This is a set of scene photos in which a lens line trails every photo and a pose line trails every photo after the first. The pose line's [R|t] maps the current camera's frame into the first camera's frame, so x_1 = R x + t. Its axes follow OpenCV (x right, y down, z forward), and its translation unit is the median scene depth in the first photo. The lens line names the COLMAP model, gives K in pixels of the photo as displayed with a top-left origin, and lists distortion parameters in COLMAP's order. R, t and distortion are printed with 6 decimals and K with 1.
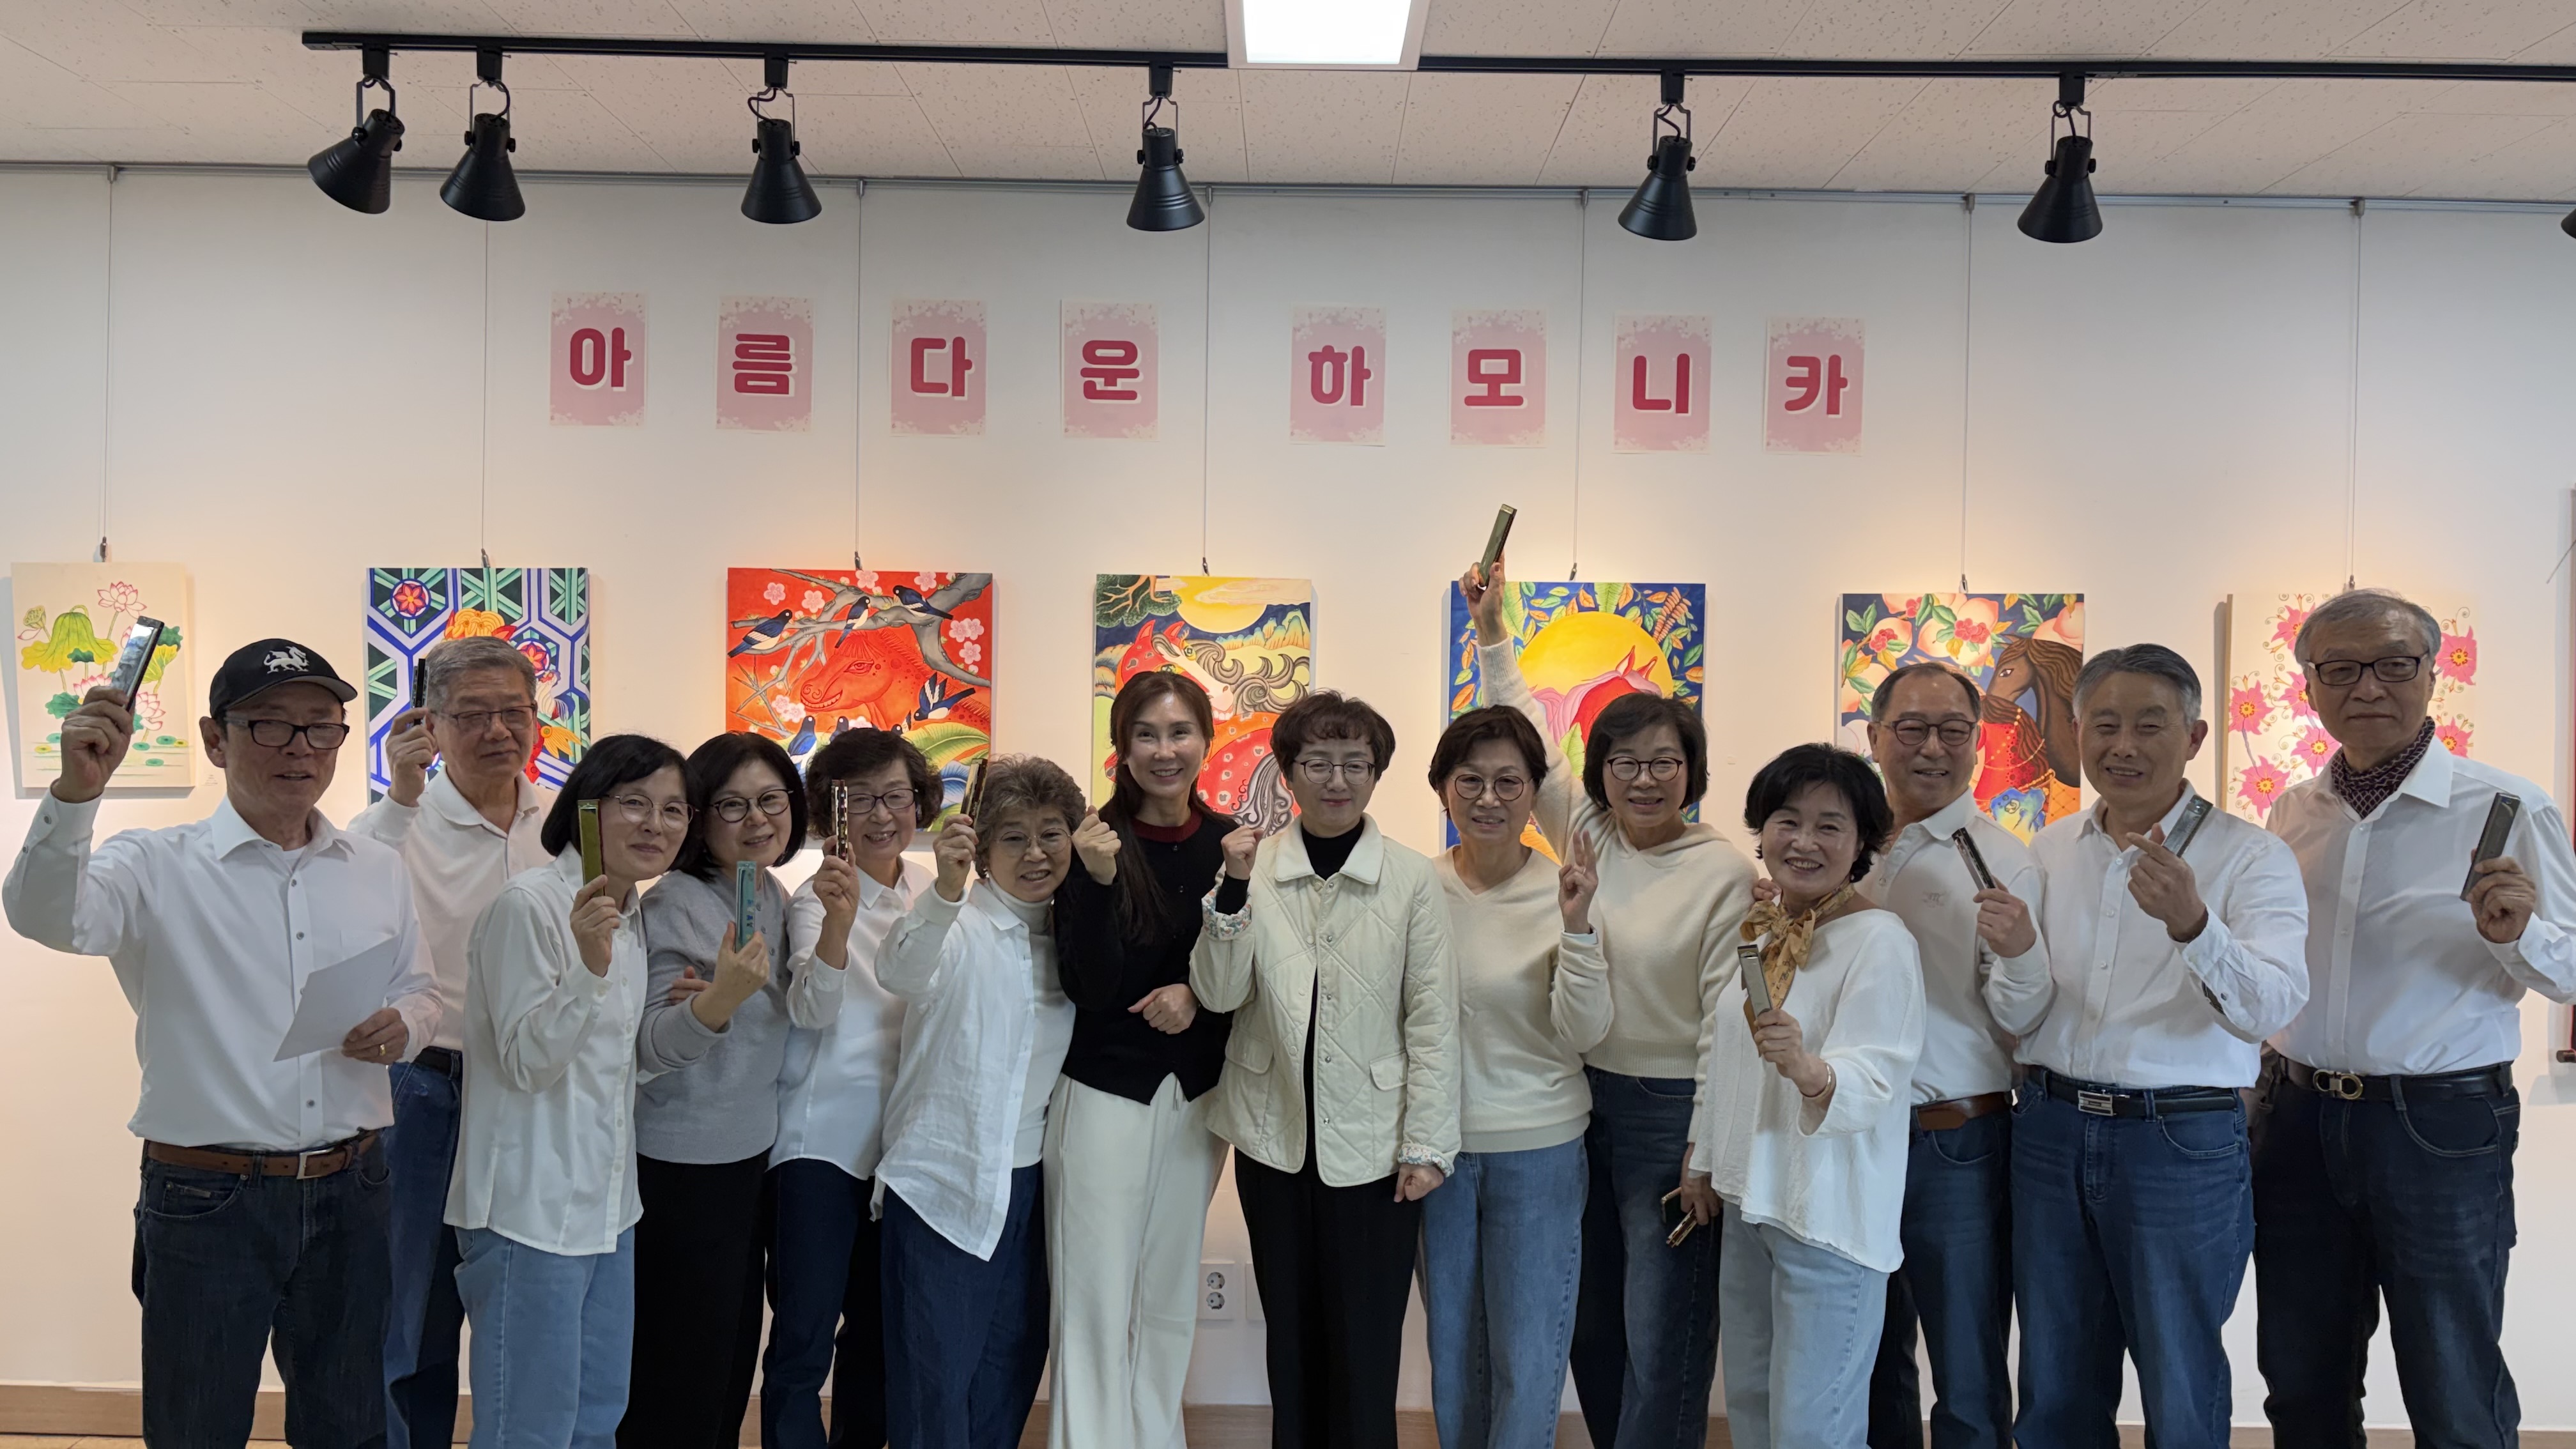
lens RADIAL K [[1892.9, 0, 1290.8], [0, 1892.9, 729.3], [0, 0, 1]] dist [0.001300, 0.000265]
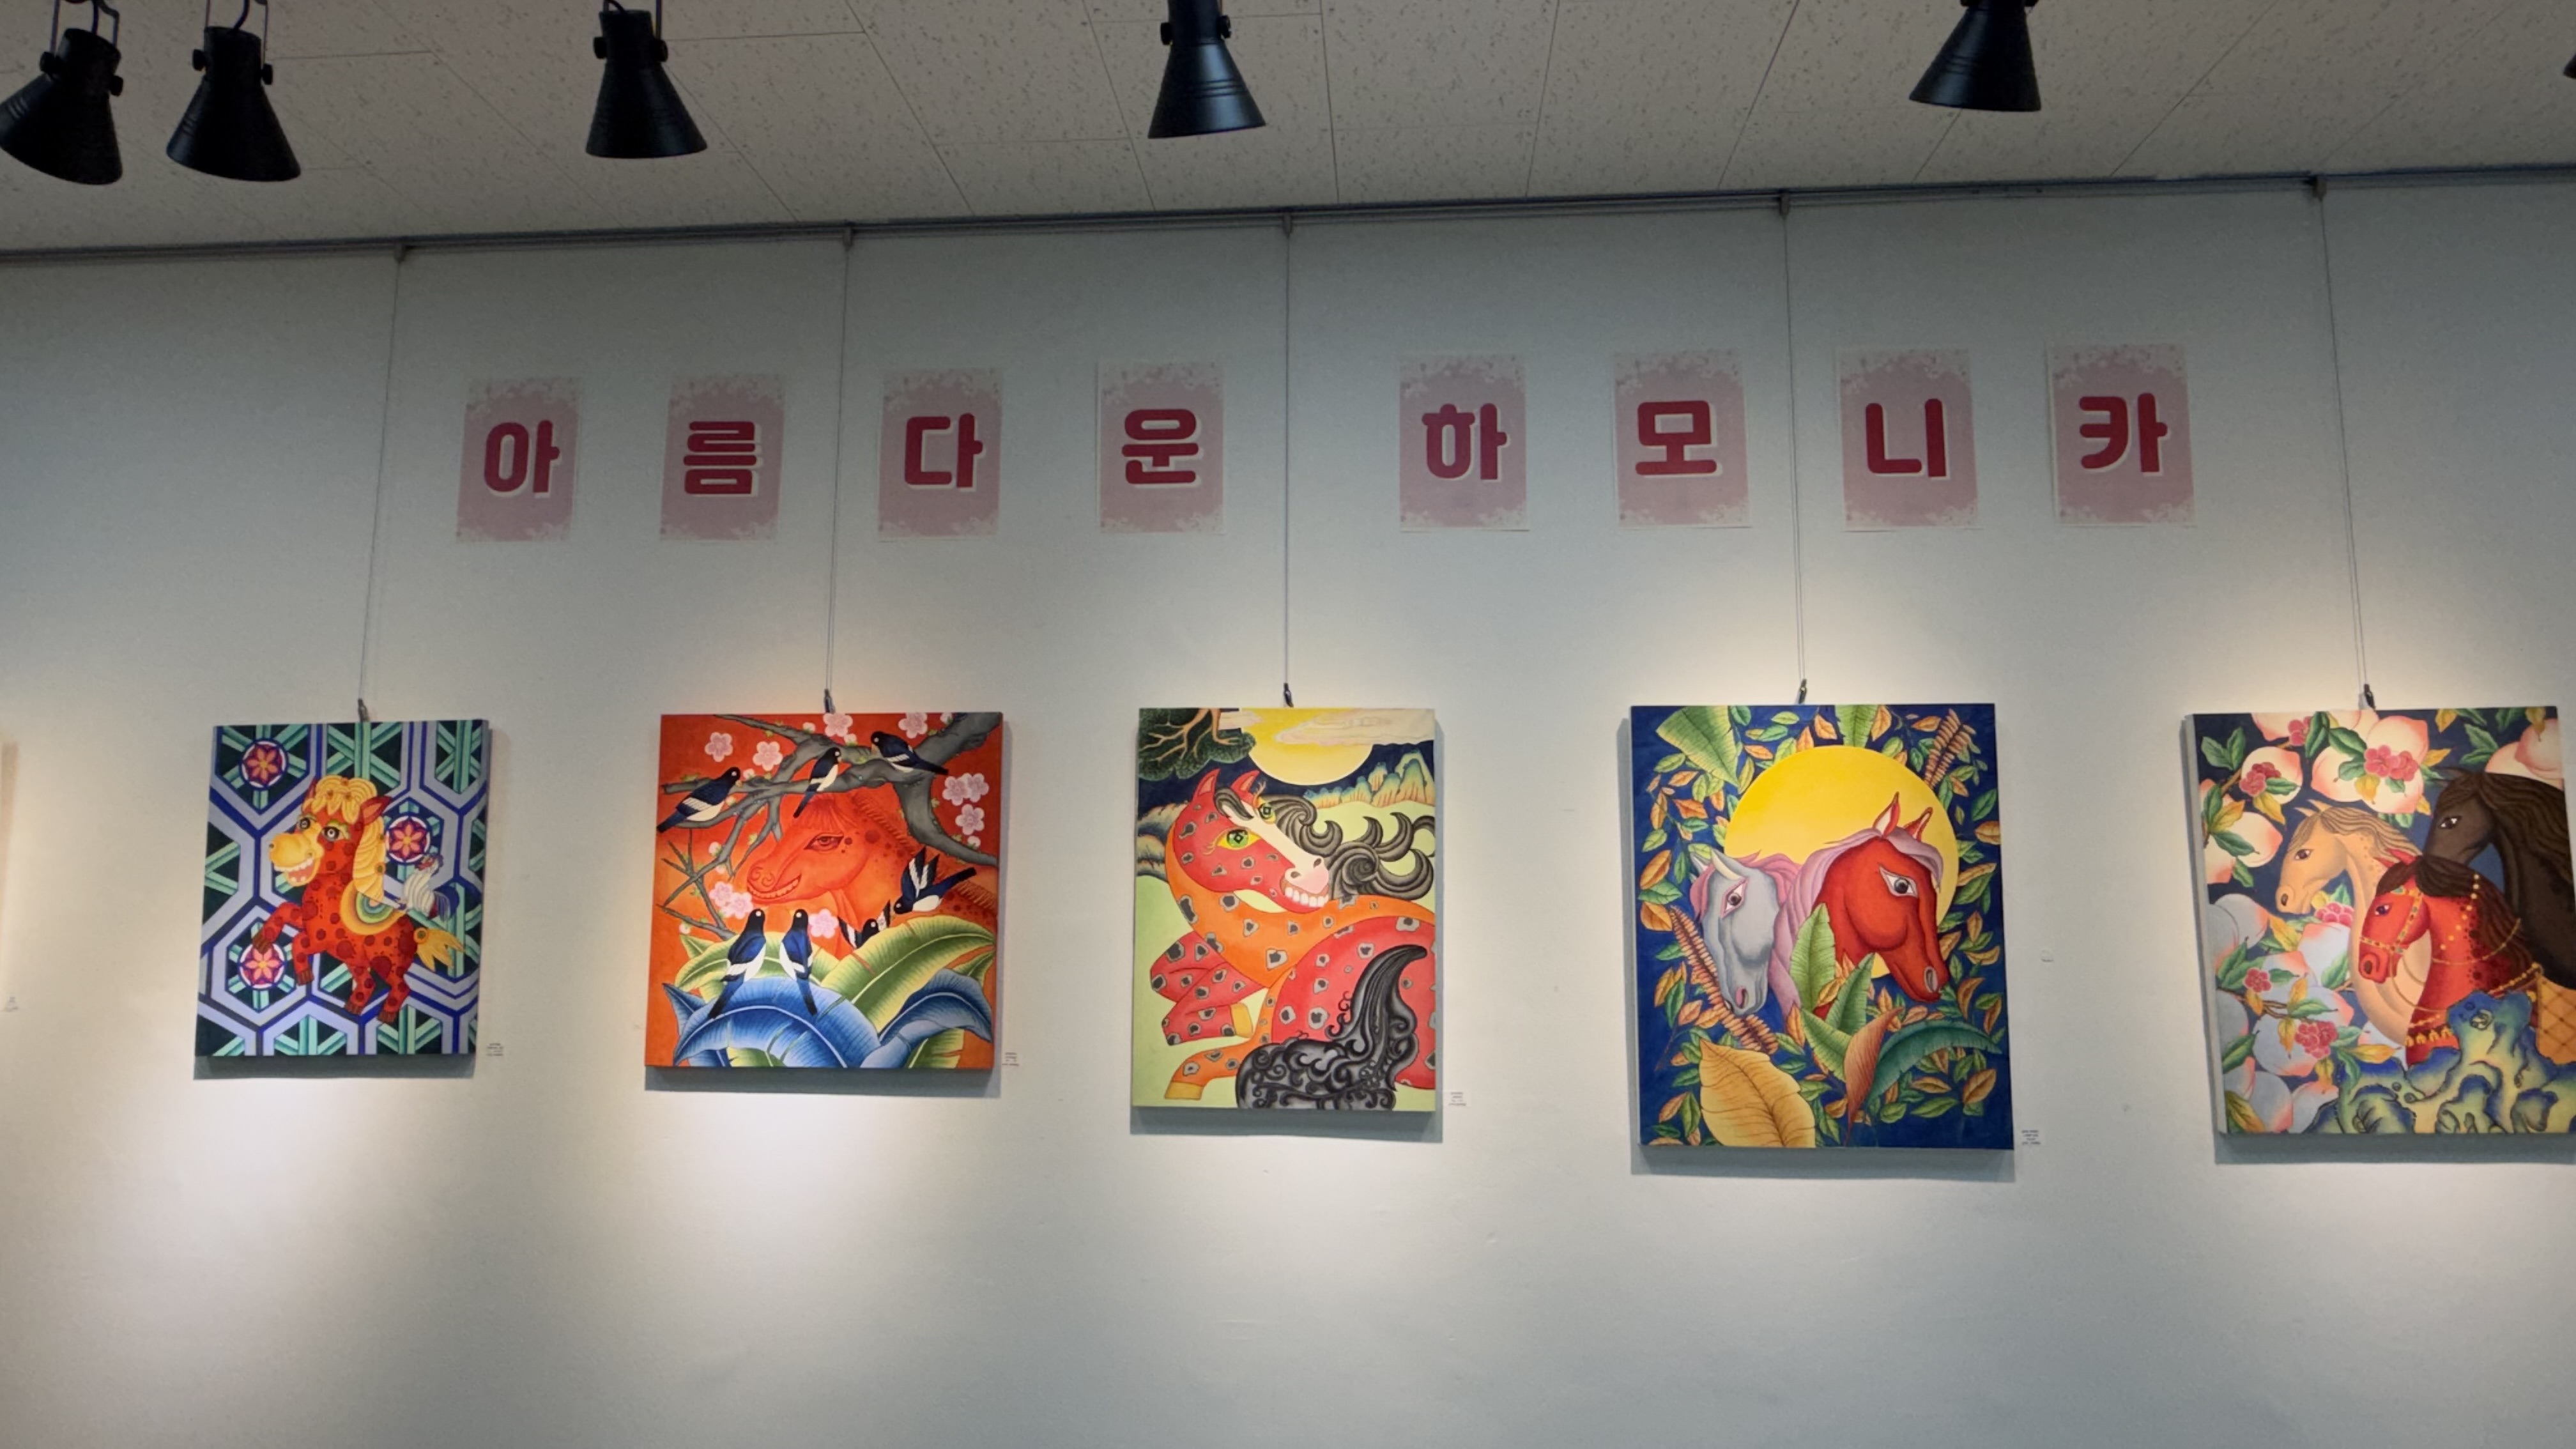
lens RADIAL K [[1646.8, 0, 1277.5], [0, 1646.8, 711.9], [0, 0, 1]] dist [-0.003627, -0.001880]
pose [[0.997315, -0.021628, -0.069964, -0.004774], [0.011672, 0.990126, -0.139696, 0.008669], [0.072294, 0.138505, 0.987720, 0.367771]]
